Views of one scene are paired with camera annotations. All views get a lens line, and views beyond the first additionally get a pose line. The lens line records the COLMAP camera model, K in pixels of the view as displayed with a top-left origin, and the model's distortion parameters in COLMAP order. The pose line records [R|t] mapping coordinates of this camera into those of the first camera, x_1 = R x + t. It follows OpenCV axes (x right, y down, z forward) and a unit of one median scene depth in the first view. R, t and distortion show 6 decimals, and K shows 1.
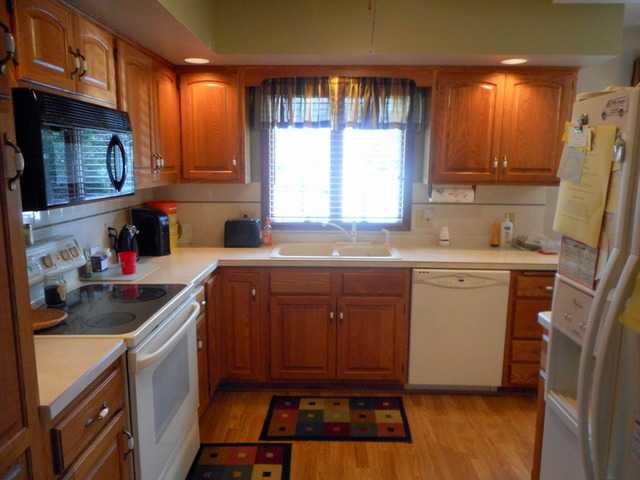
lens RADIAL K [[476.0, 0, 319.2], [0, 476.0, 239.8], [0, 0, 1]] dist [-0.023421, 0.001929]
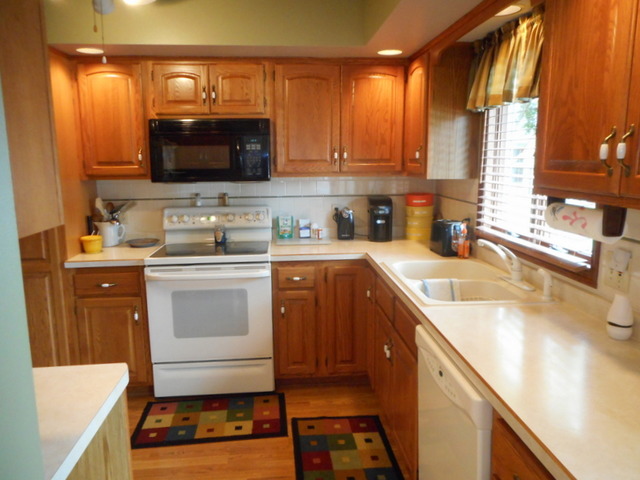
lens RADIAL K [[476.0, 0, 318.8], [0, 476.0, 241.9], [0, 0, 1]] dist [-0.023421, 0.001929]
pose [[0.116064, 0.162878, -0.979796, 0.784671], [-0.148496, 0.978221, 0.145026, -0.117860], [0.982078, 0.128663, 0.137723, 0.786871]]
